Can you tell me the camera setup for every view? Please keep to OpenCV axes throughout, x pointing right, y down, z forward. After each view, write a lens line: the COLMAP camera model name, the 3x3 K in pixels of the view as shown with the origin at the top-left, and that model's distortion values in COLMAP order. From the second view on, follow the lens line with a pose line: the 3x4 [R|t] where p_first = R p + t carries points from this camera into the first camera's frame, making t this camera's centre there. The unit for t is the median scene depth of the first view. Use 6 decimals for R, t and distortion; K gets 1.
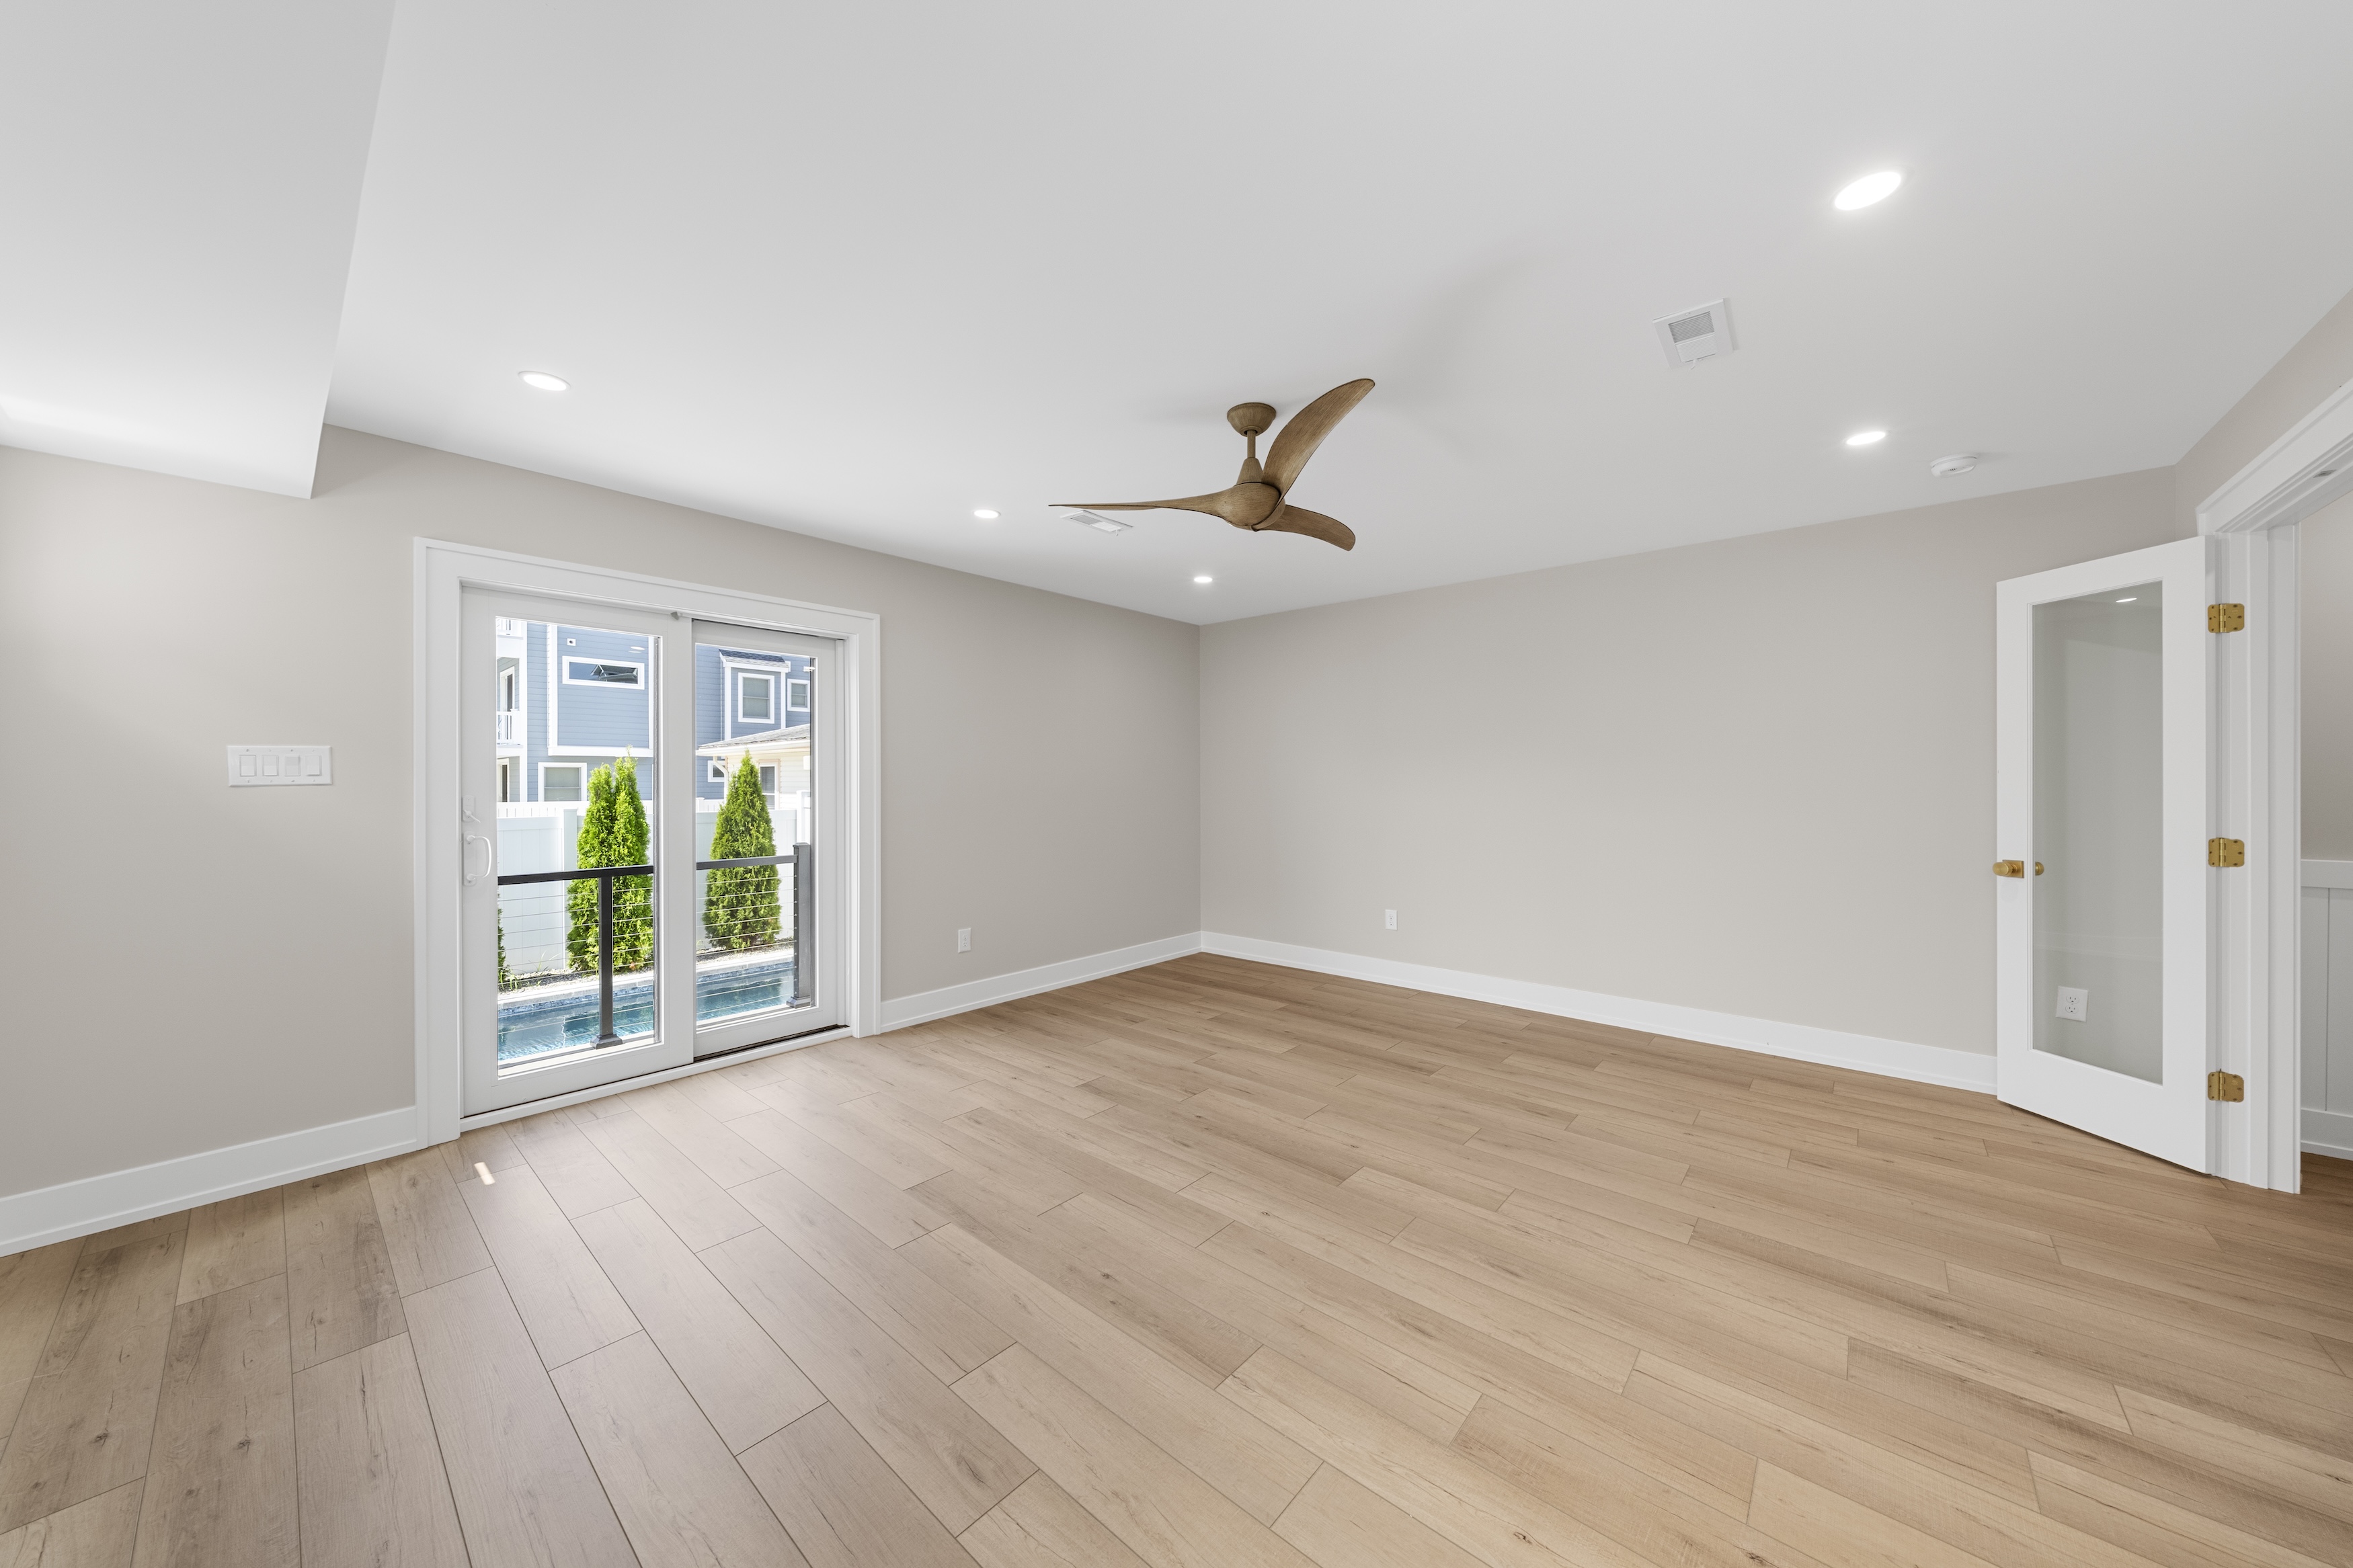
lens RADIAL K [[793.0, 0, 1176.5], [0, 793.0, 784.0], [0, 0, 1]] dist [-0.002063, -0.000101]
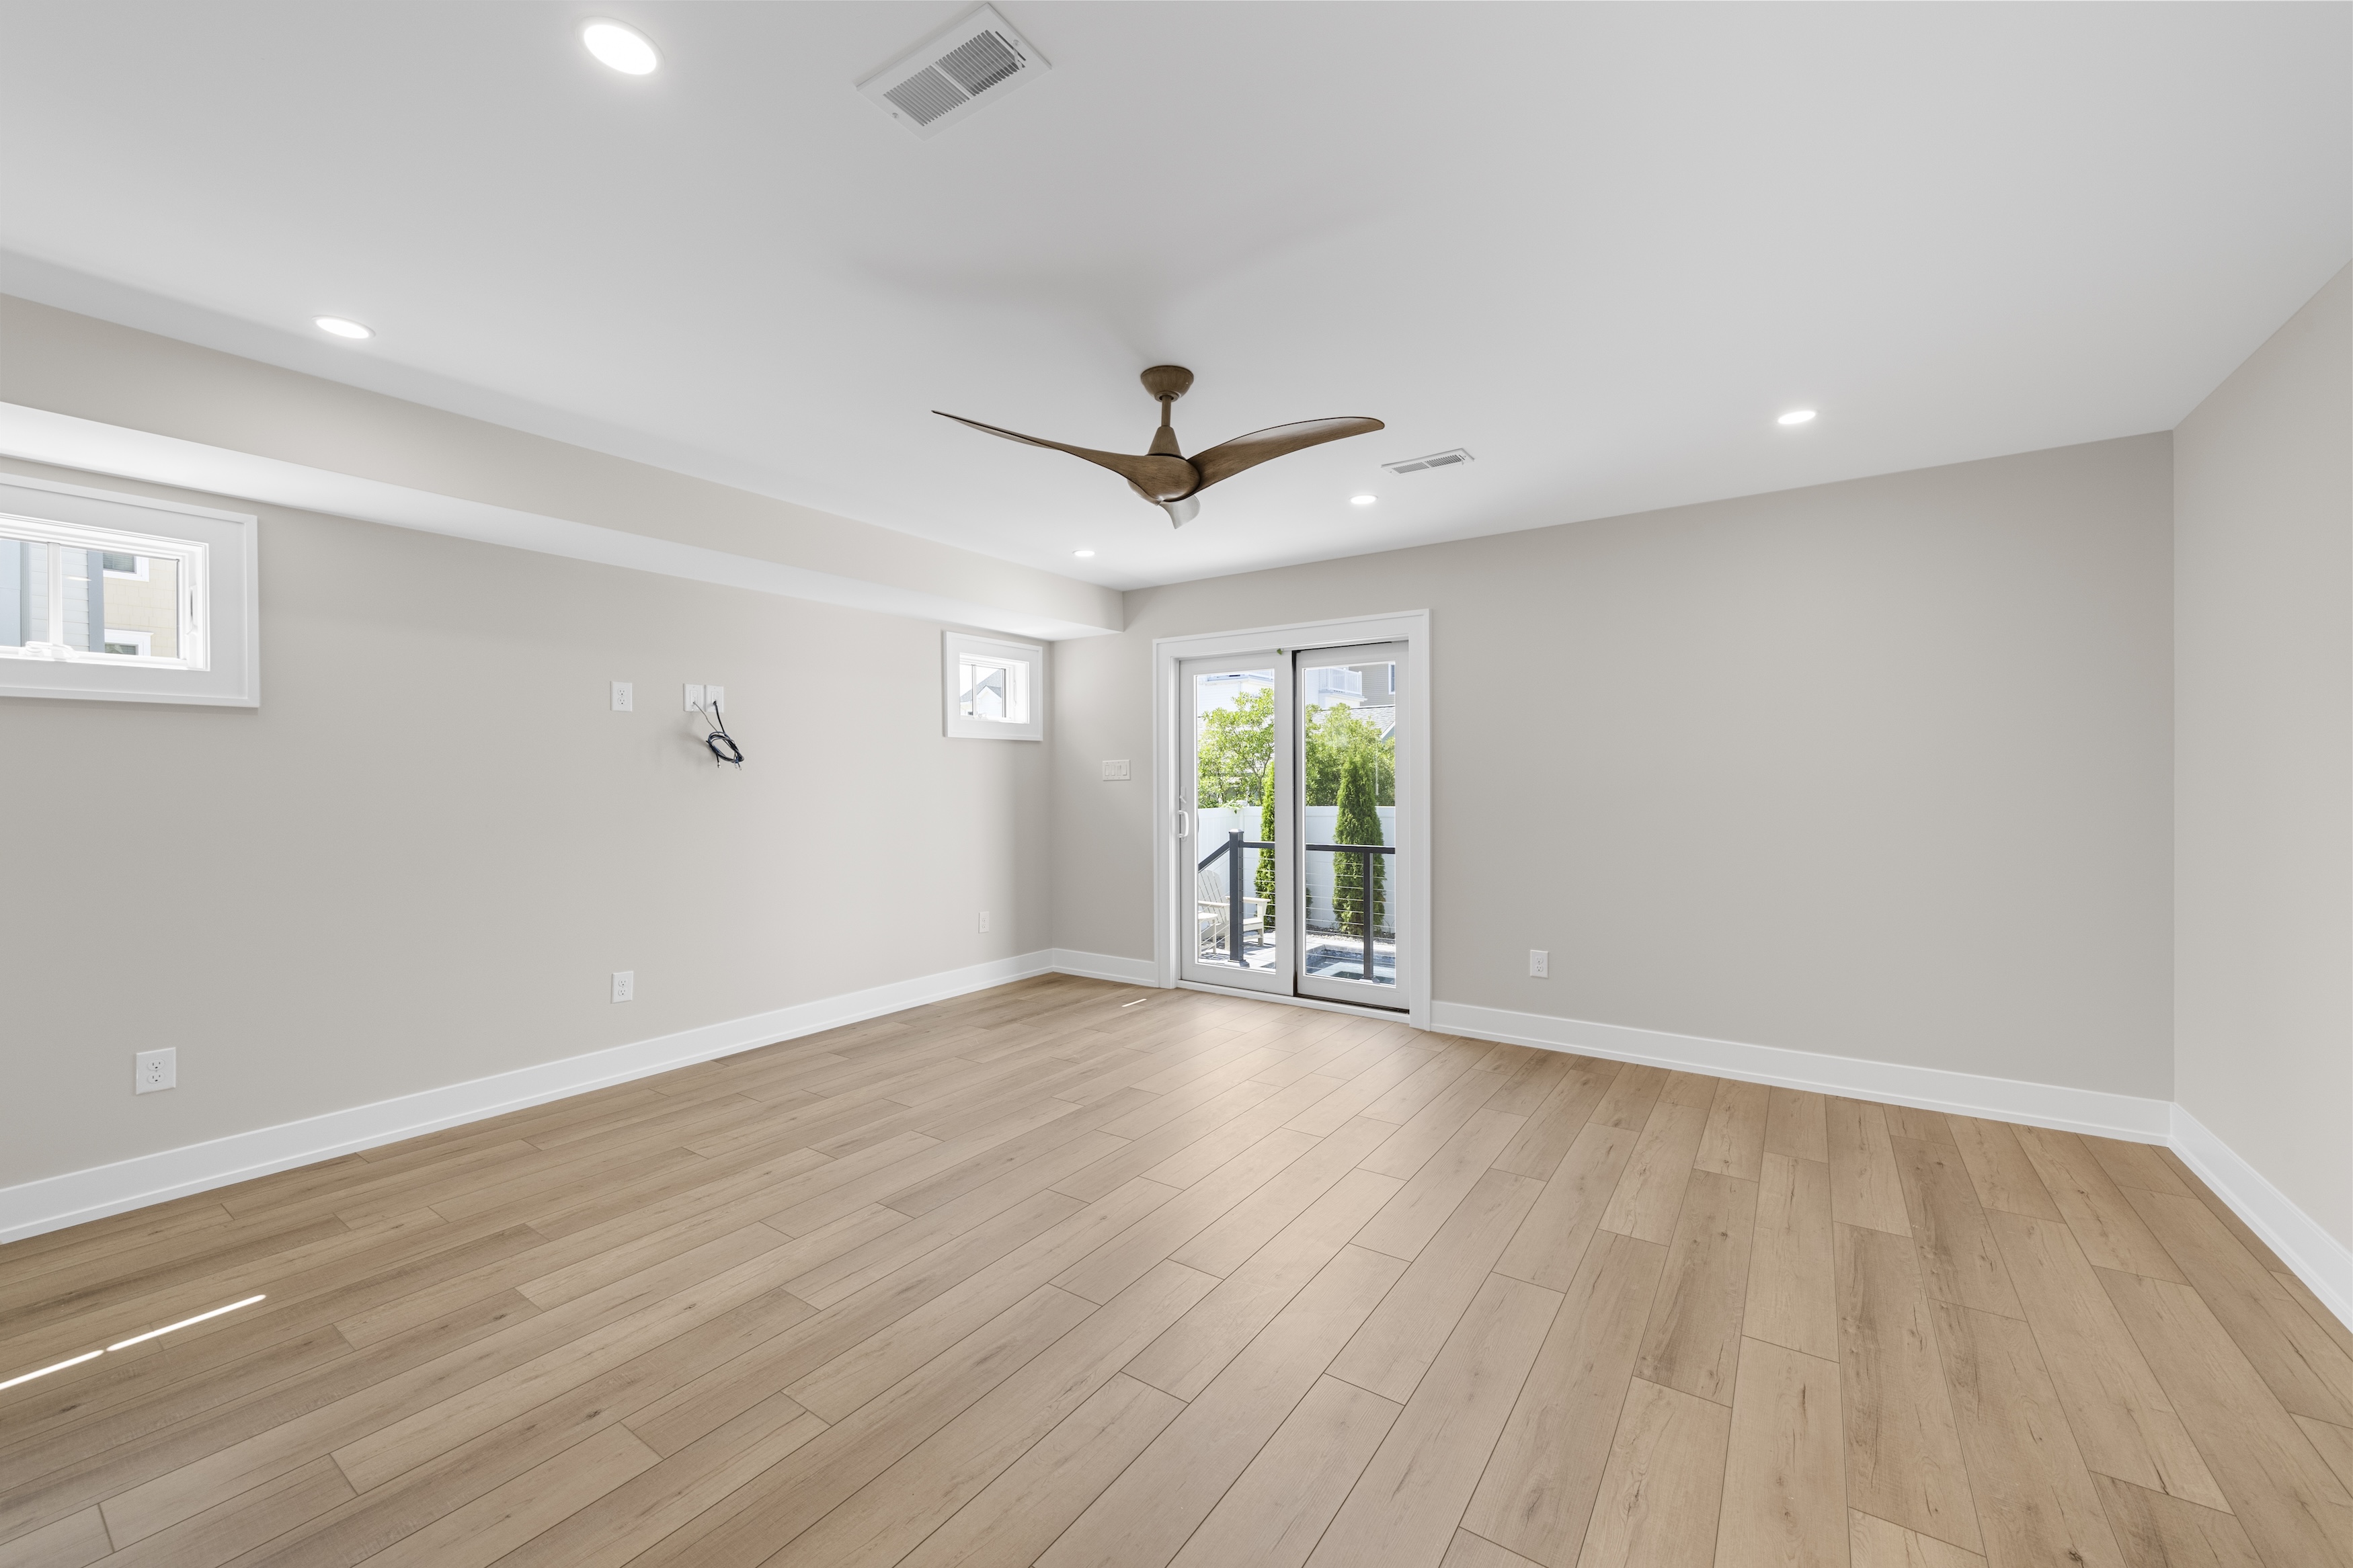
lens RADIAL K [[908.4, 0, 1176.5], [0, 908.4, 784.0], [0, 0, 1]] dist [0.000381, -0.000026]
pose [[0.113064, 0.004111, -0.993579, 0.886391], [0.000816, 0.999991, 0.004230, 0.001286], [0.993587, -0.001290, 0.113060, 0.692060]]
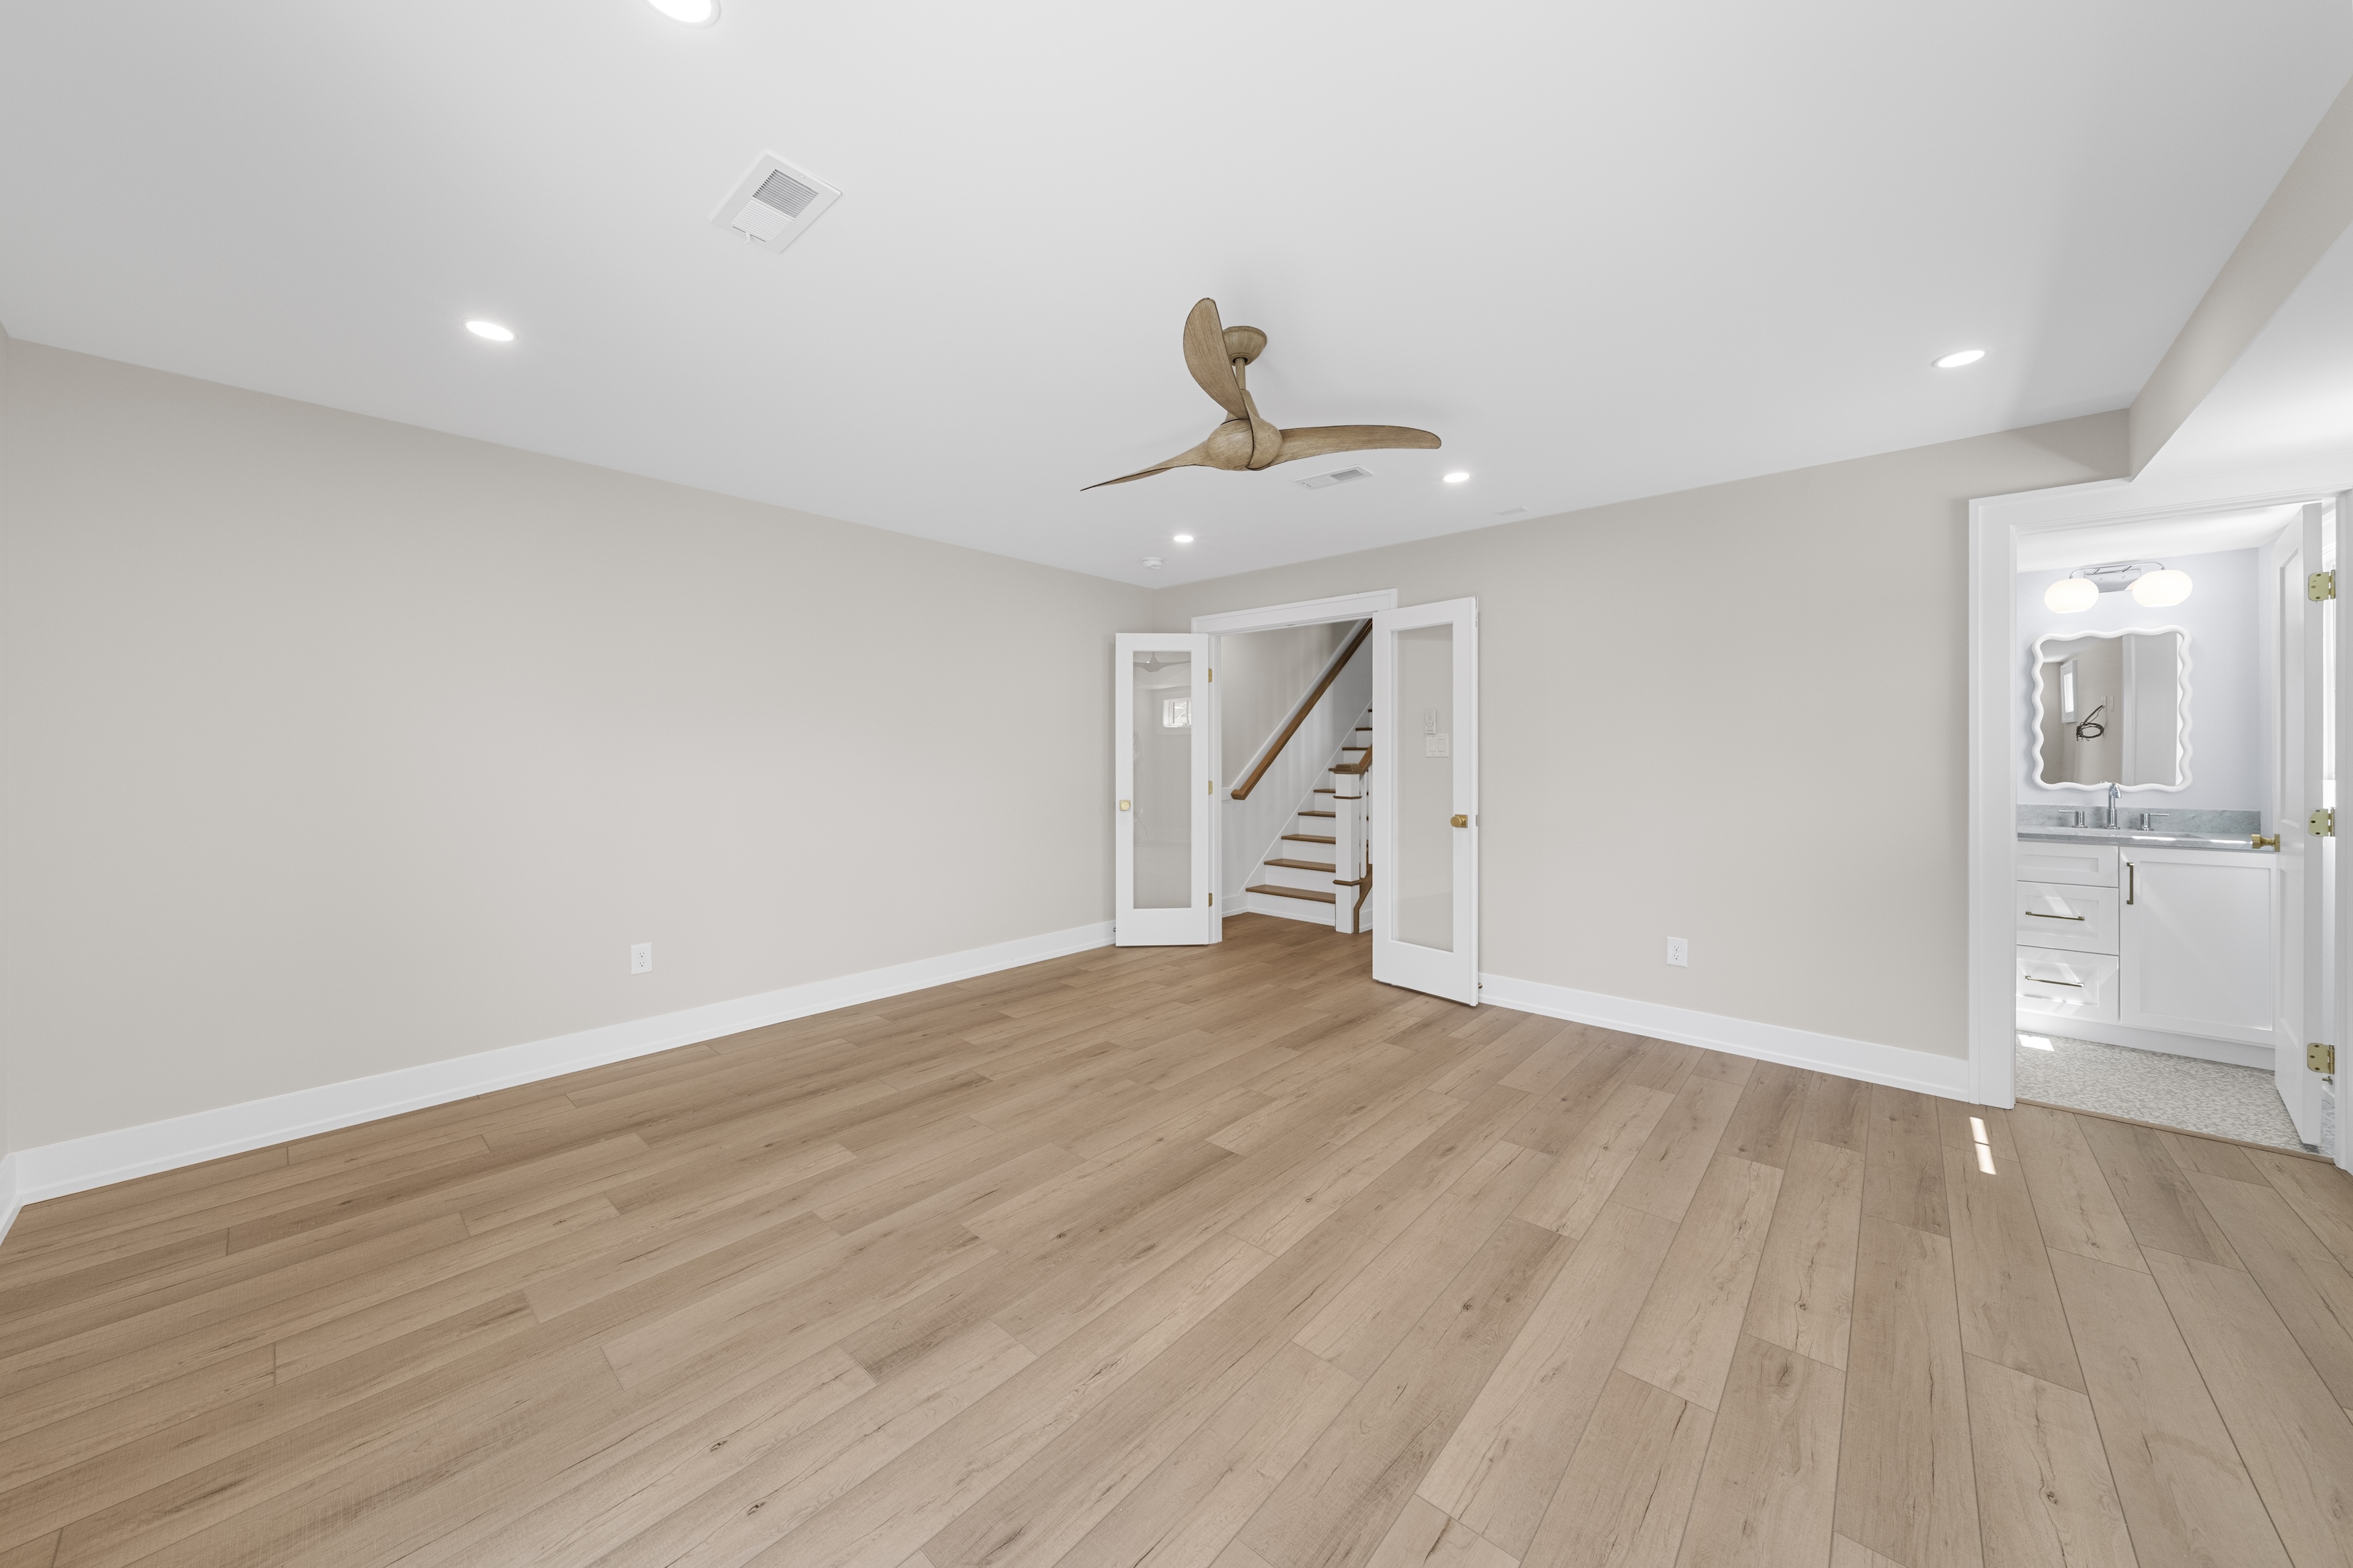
lens RADIAL K [[814.9, 0, 1172.5], [0, 814.9, 755.3], [0, 0, 1]] dist [-0.003183, -0.000271]
pose [[0.015760, -0.002611, 0.999872, -0.631255], [0.004046, 0.999989, 0.002547, -0.001629], [-0.999868, 0.004005, 0.015770, 0.824447]]
